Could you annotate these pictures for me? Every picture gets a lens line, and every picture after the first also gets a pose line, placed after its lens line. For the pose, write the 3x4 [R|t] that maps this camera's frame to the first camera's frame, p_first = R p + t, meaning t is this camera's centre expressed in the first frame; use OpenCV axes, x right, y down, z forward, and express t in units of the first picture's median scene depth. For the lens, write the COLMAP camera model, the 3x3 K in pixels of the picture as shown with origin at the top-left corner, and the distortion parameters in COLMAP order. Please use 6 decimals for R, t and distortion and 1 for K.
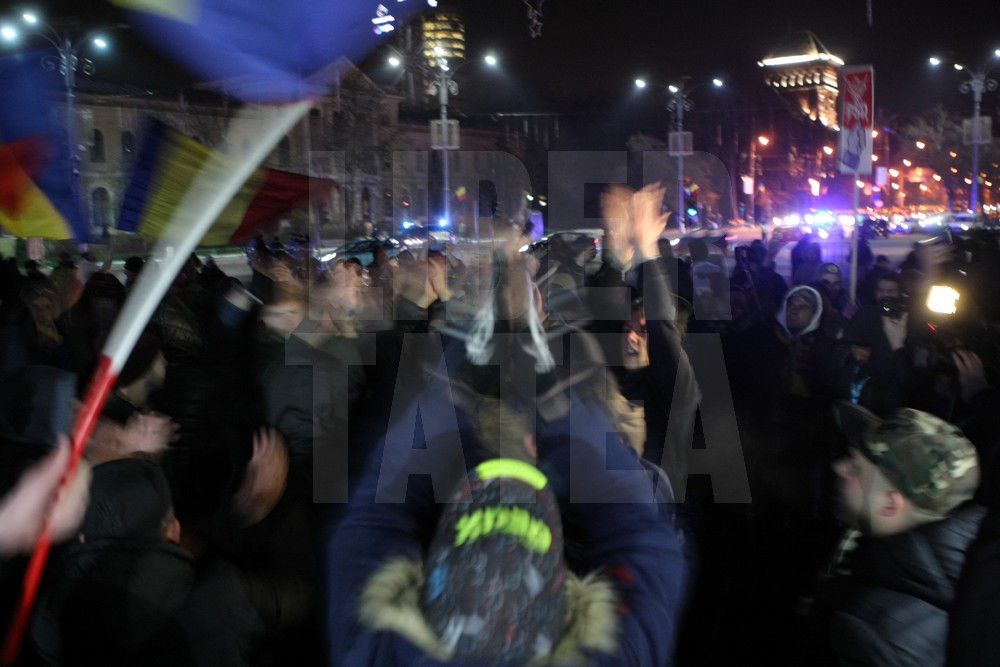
lens RADIAL K [[886.4, 0, 500.0], [0, 886.4, 333.5], [0, 0, 1]] dist [-0.108910, 0.094775]
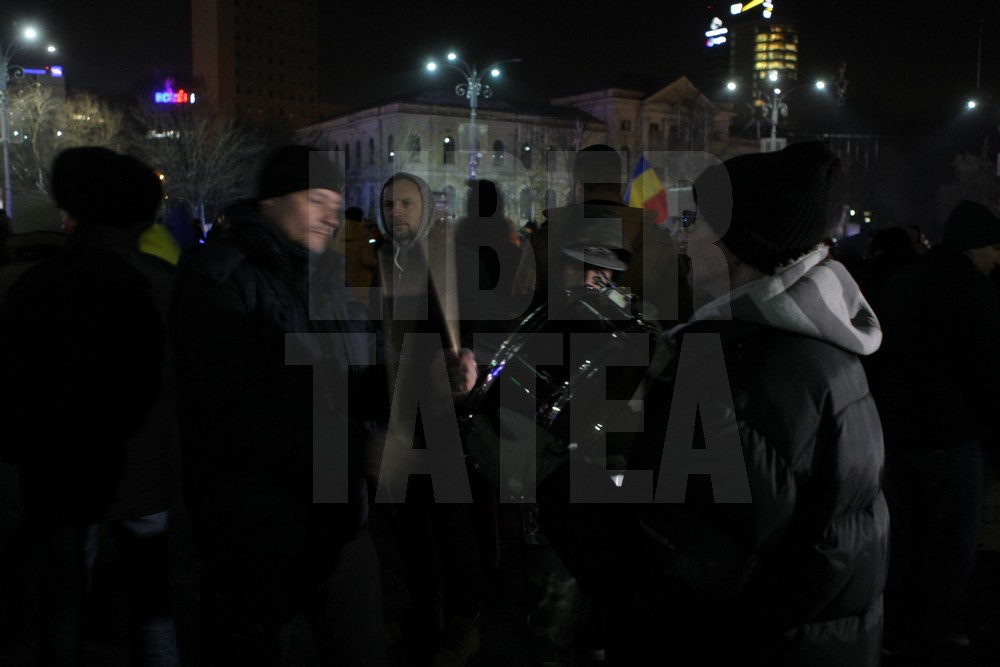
lens RADIAL K [[892.2, 0, 502.9], [0, 892.2, 347.3], [0, 0, 1]] dist [-0.112571, 0.097218]
pose [[0.940003, 0.087083, -0.329866, 0.003921], [-0.085195, 0.996159, 0.020205, 0.021884], [0.330358, 0.009110, 0.943812, -0.123755]]
